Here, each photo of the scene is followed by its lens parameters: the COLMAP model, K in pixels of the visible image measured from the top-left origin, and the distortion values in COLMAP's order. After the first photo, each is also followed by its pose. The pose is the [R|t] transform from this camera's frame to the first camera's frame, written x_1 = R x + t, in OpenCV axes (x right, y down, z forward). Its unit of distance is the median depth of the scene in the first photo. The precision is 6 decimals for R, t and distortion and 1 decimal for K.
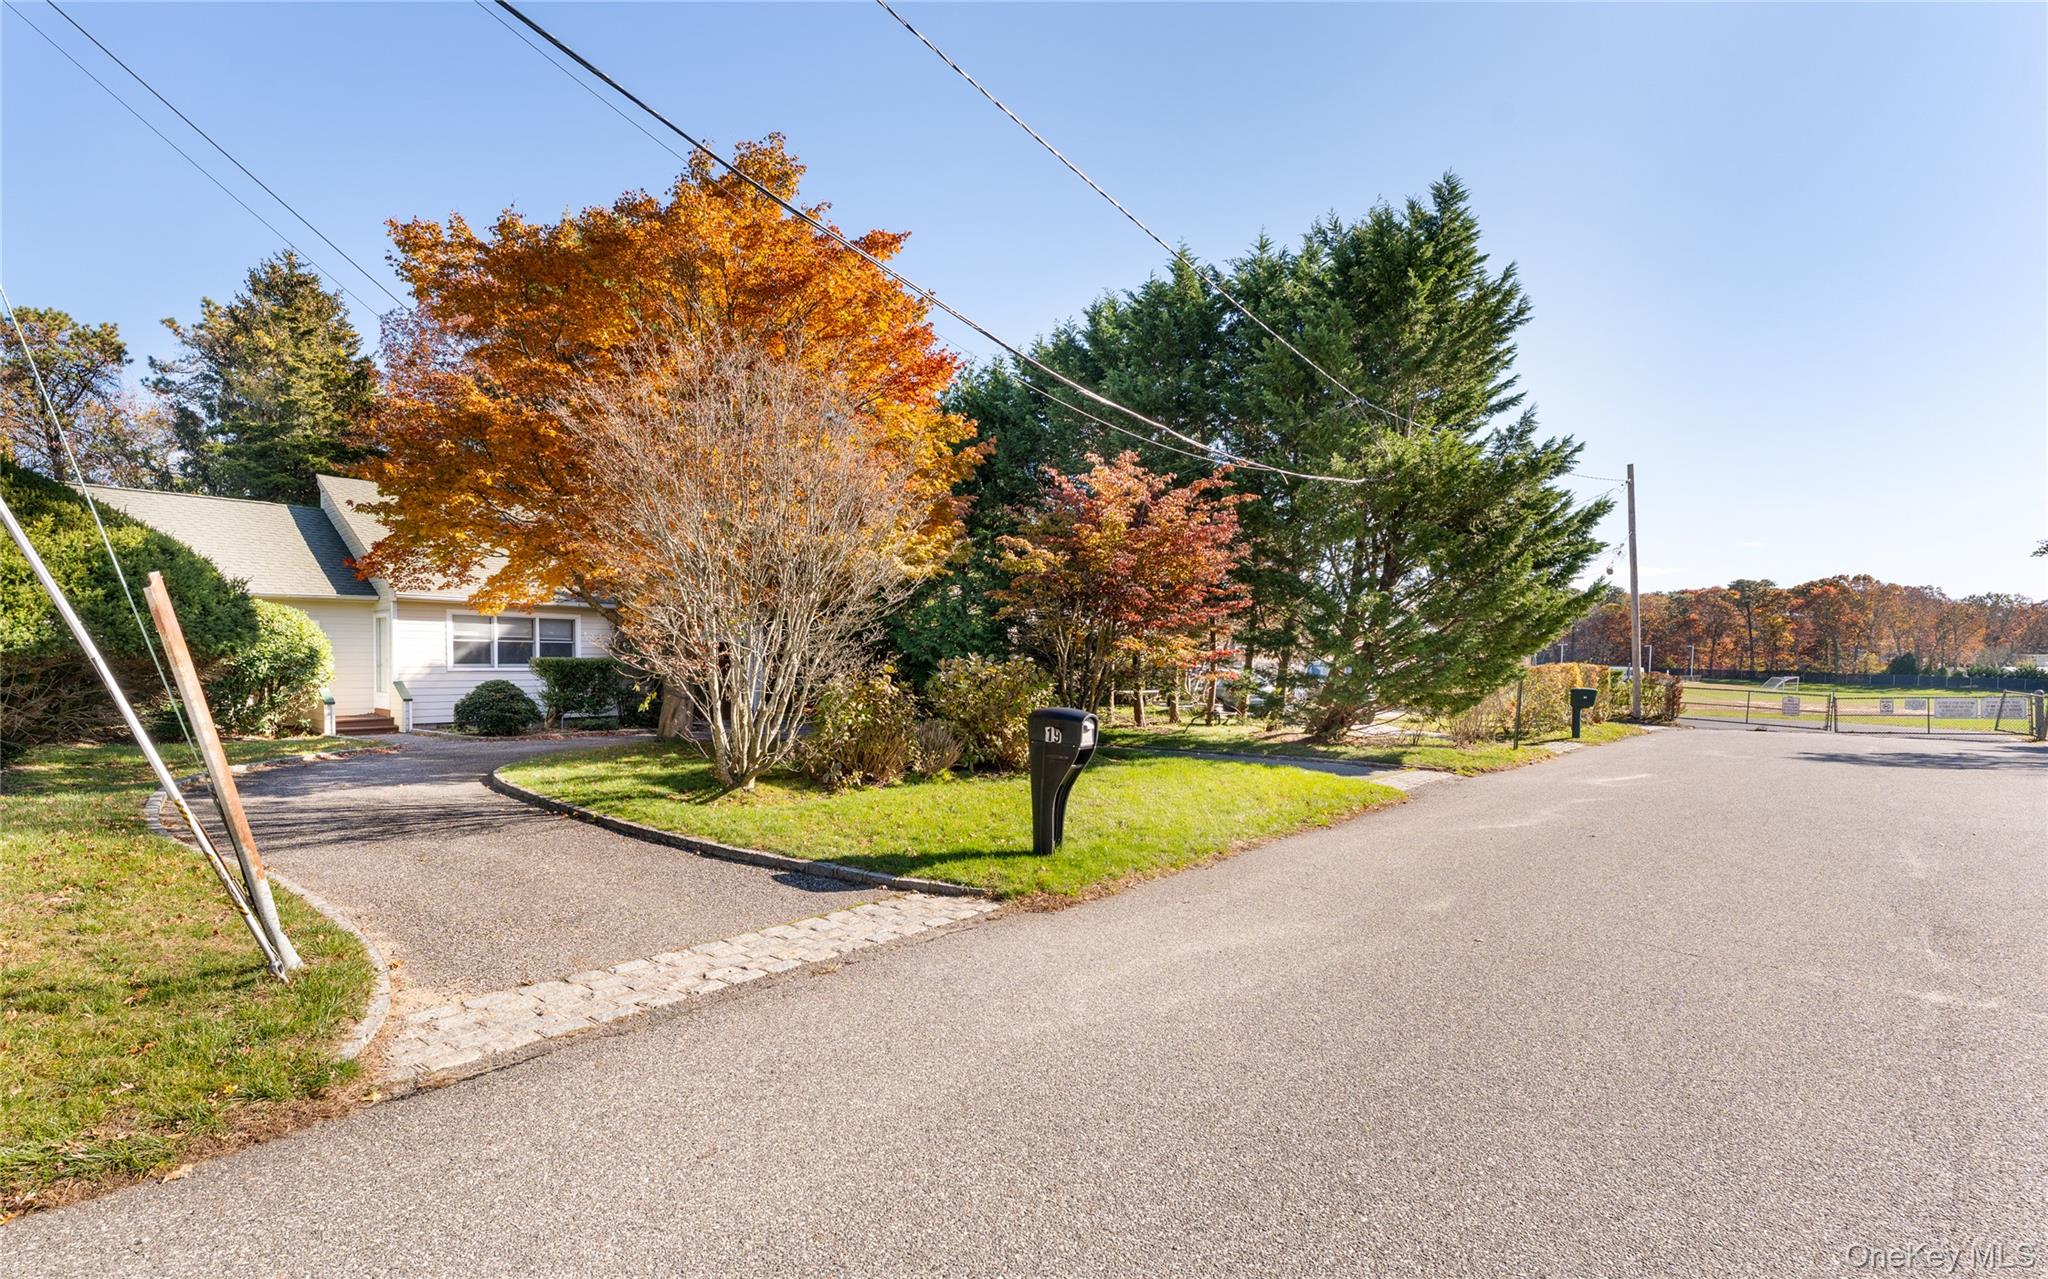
lens RADIAL K [[997.1, 0, 1001.2], [0, 997.1, 698.3], [0, 0, 1]] dist [0.001679, 0.000536]
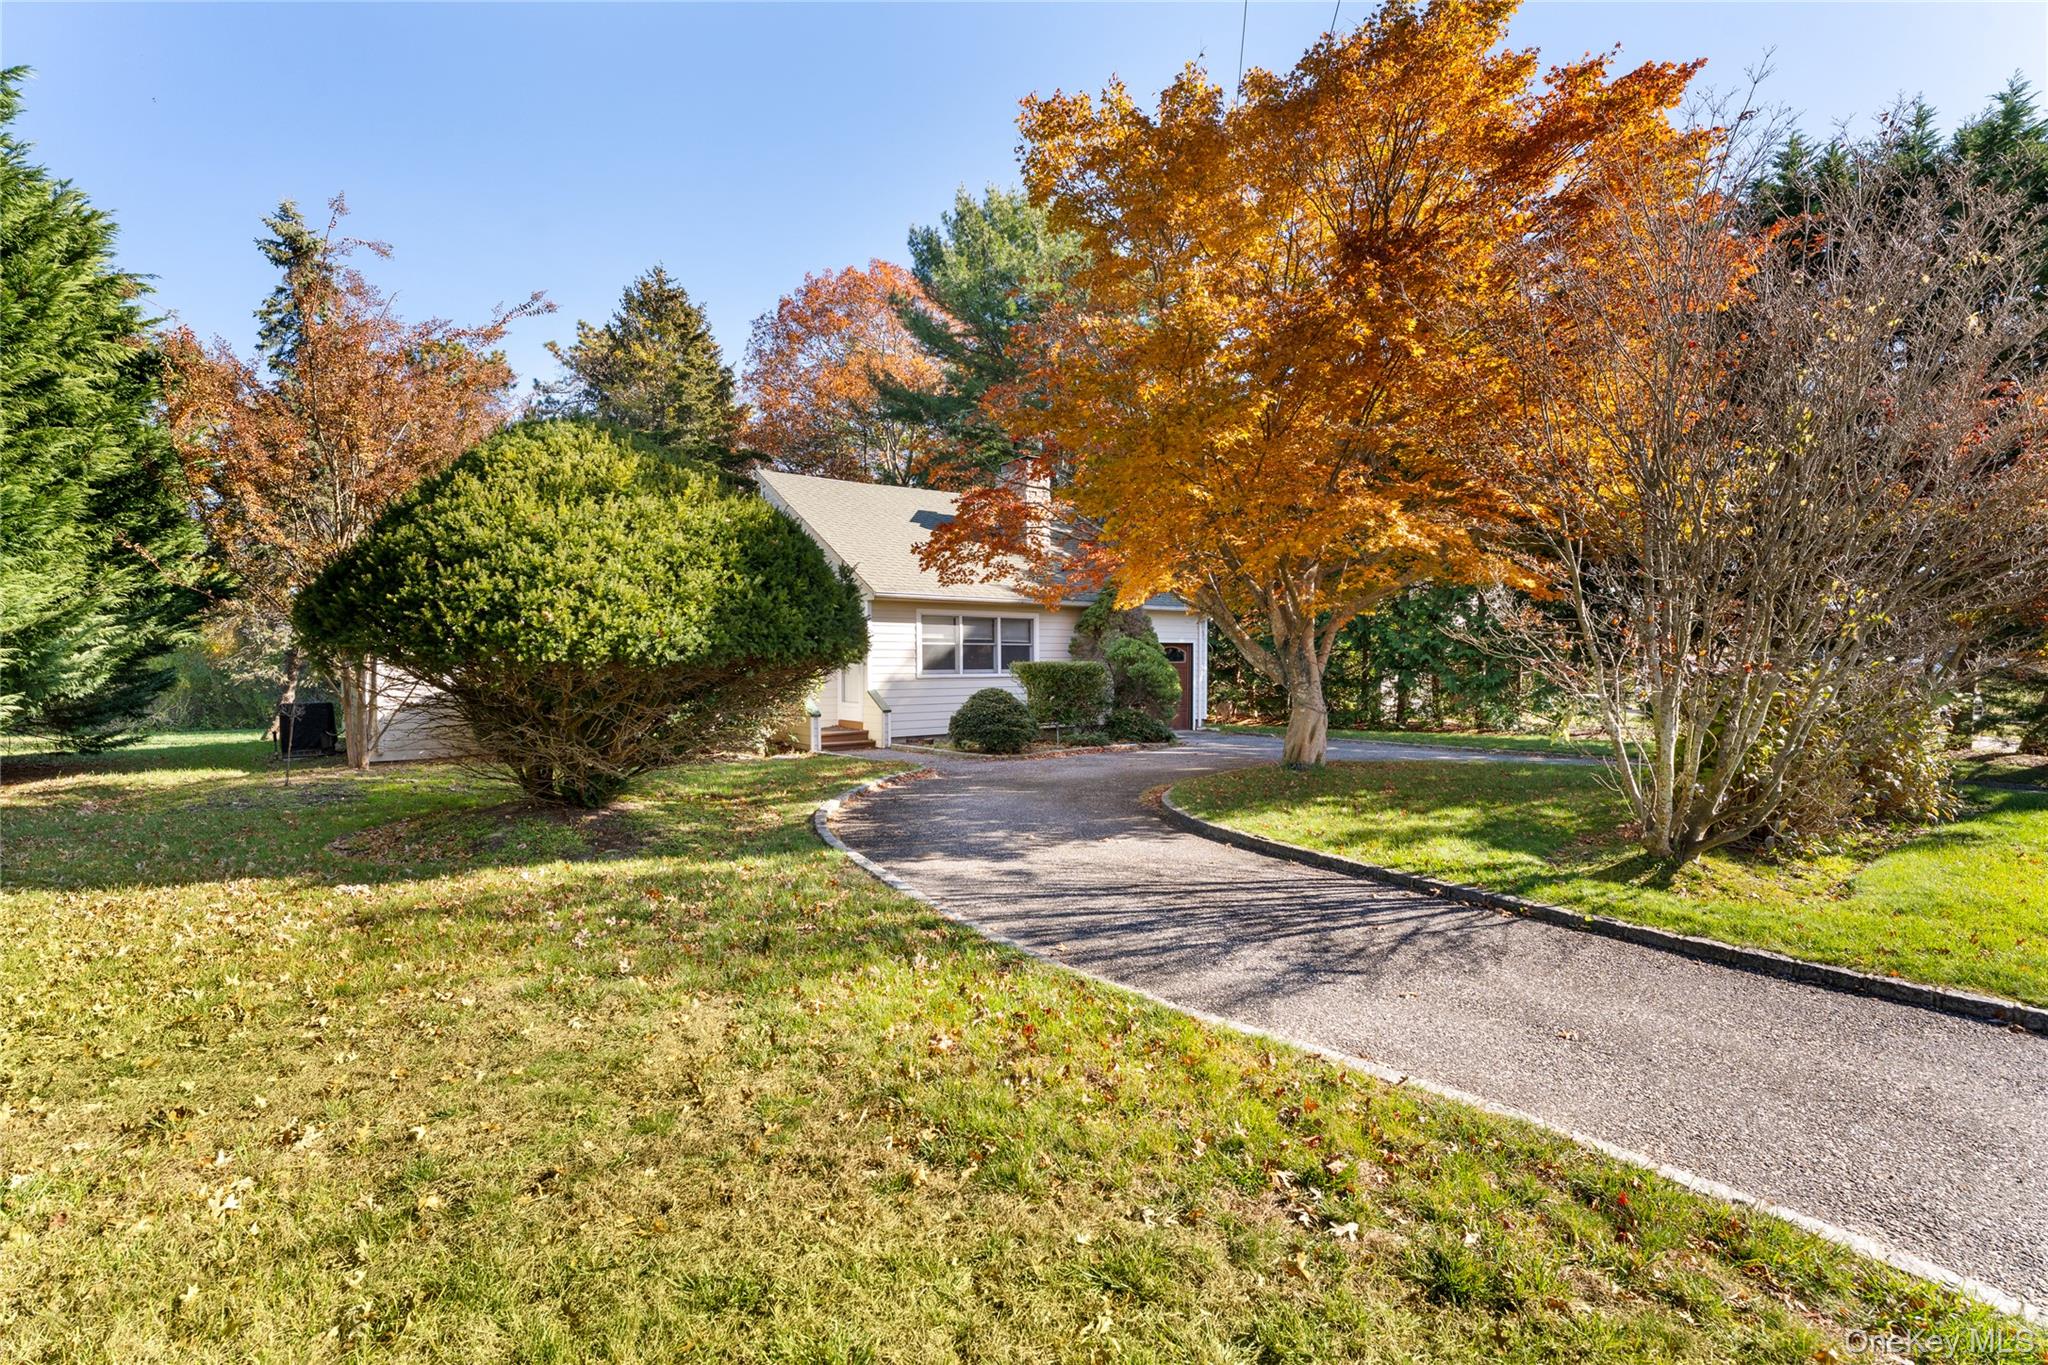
lens RADIAL K [[940.5, 0, 1024.3], [0, 940.5, 689.5], [0, 0, 1]] dist [-0.000582, -0.000095]
pose [[0.987725, -0.005996, -0.156088, -0.303975], [0.004686, 0.999951, -0.008763, -0.008803], [0.156133, 0.007924, 0.987704, 0.171425]]
